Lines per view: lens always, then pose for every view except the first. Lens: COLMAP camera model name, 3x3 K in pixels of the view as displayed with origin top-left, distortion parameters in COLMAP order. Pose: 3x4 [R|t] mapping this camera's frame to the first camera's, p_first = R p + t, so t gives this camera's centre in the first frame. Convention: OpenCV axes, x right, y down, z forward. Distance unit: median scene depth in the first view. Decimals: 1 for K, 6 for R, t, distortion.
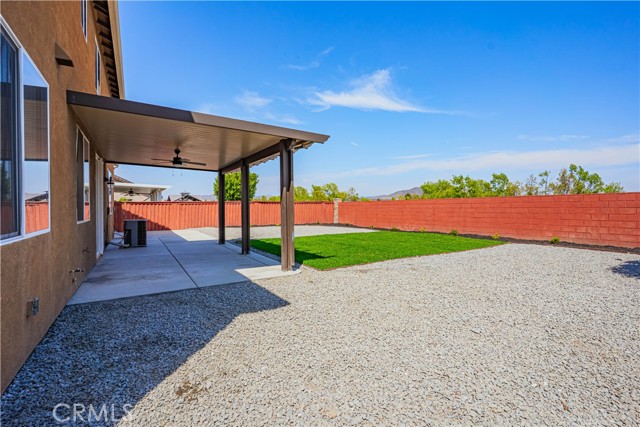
lens RADIAL K [[312.0, 0, 318.1], [0, 312.0, 211.2], [0, 0, 1]] dist [0.002322, 0.000361]
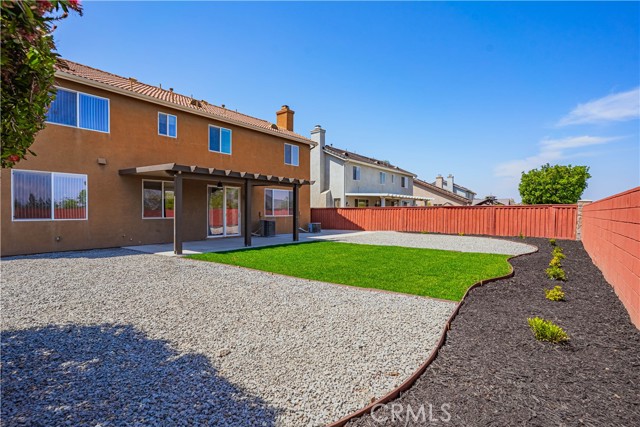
lens RADIAL K [[312.0, 0, 318.1], [0, 312.0, 211.2], [0, 0, 1]] dist [0.002322, 0.000361]
pose [[0.352420, 0.011100, -0.935776, 0.627797], [-0.019647, 0.999797, 0.004460, -0.017871], [0.935636, 0.016813, 0.352567, 0.430575]]
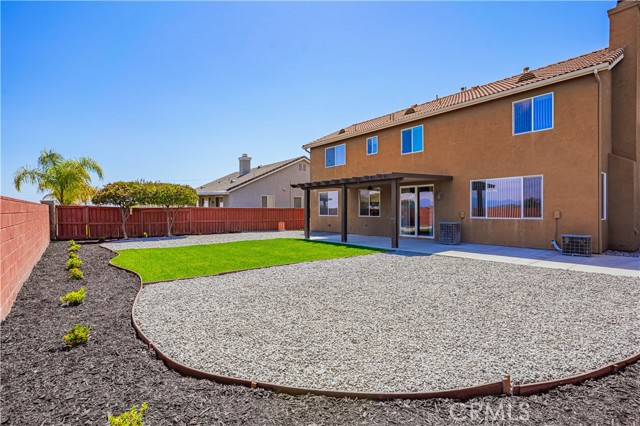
lens RADIAL K [[312.0, 0, 318.1], [0, 312.0, 210.7], [0, 0, 1]] dist [0.002322, 0.000361]
pose [[-0.993048, 0.013189, -0.116972, 0.041226], [0.011124, 0.999771, 0.018283, -0.030132], [0.117187, 0.016855, -0.992967, 1.376503]]
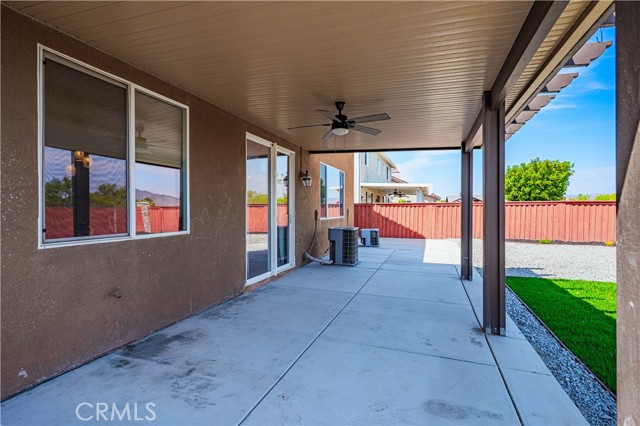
lens RADIAL K [[312.0, 0, 318.1], [0, 312.0, 210.7], [0, 0, 1]] dist [0.002322, 0.000361]
pose [[0.635928, 0.015672, -0.771590, -0.036639], [-0.019077, 0.999808, 0.004584, -0.008711], [0.771513, 0.011805, 0.636104, 0.306314]]
